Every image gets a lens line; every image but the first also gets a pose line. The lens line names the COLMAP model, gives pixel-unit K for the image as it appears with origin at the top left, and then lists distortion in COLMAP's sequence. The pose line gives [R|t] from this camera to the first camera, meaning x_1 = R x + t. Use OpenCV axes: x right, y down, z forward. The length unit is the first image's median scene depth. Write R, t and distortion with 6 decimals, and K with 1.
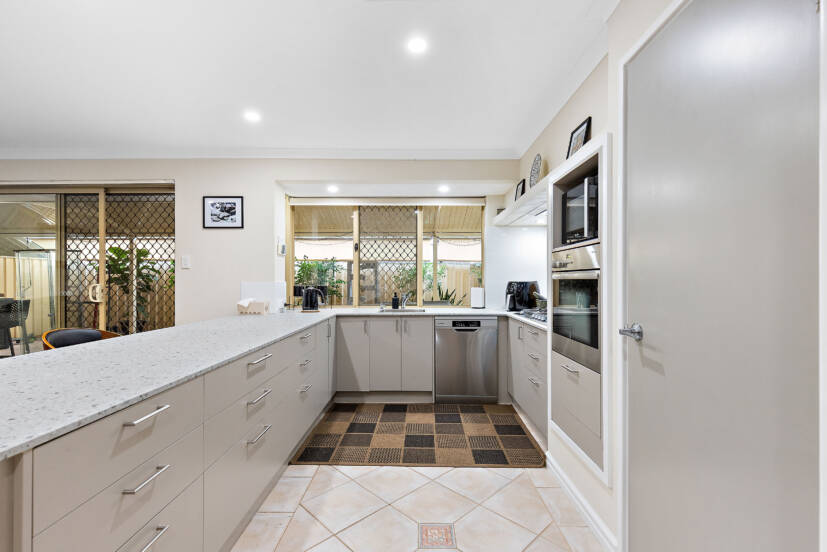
lens RADIAL K [[378.4, 0, 415.0], [0, 378.4, 280.0], [0, 0, 1]] dist [0.005268, 0.000405]
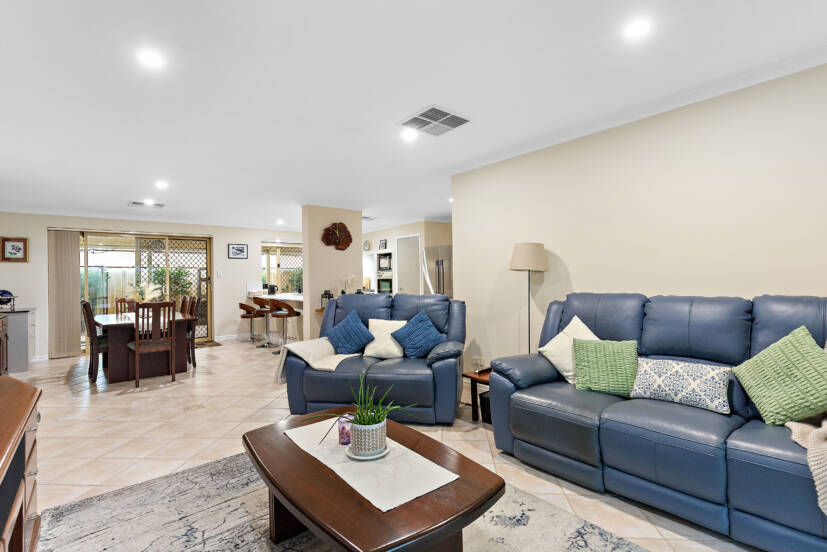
lens RADIAL K [[378.4, 0, 418.0], [0, 378.4, 274.3], [0, 0, 1]] dist [0.005268, 0.000405]
pose [[0.756349, -0.007220, 0.654129, -1.142509], [0.019091, 0.999757, -0.011039, 0.001835], [-0.653890, 0.020837, 0.756303, -1.352605]]
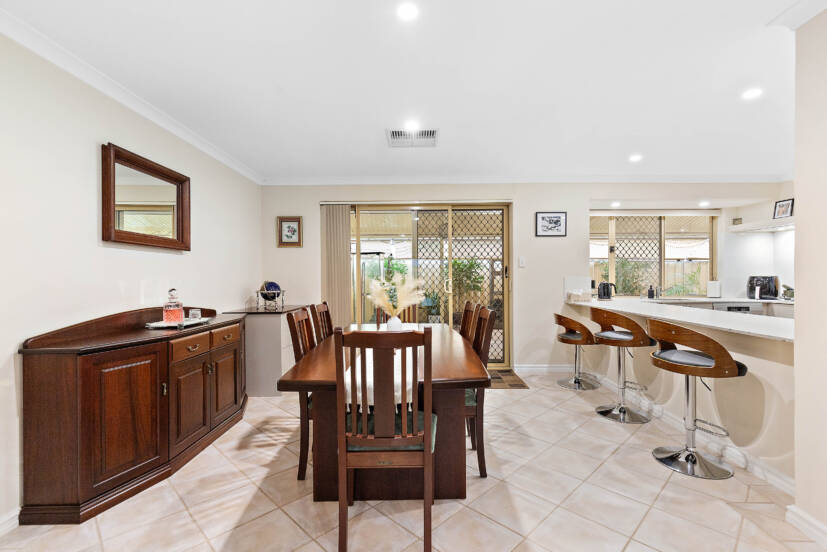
lens RADIAL K [[378.4, 0, 416.9], [0, 378.4, 277.1], [0, 0, 1]] dist [0.005268, 0.000405]
pose [[0.999967, -0.004006, -0.007039, -0.941771], [0.003990, 0.999989, -0.002355, 0.005536], [0.007048, 0.002327, 0.999972, -0.304113]]
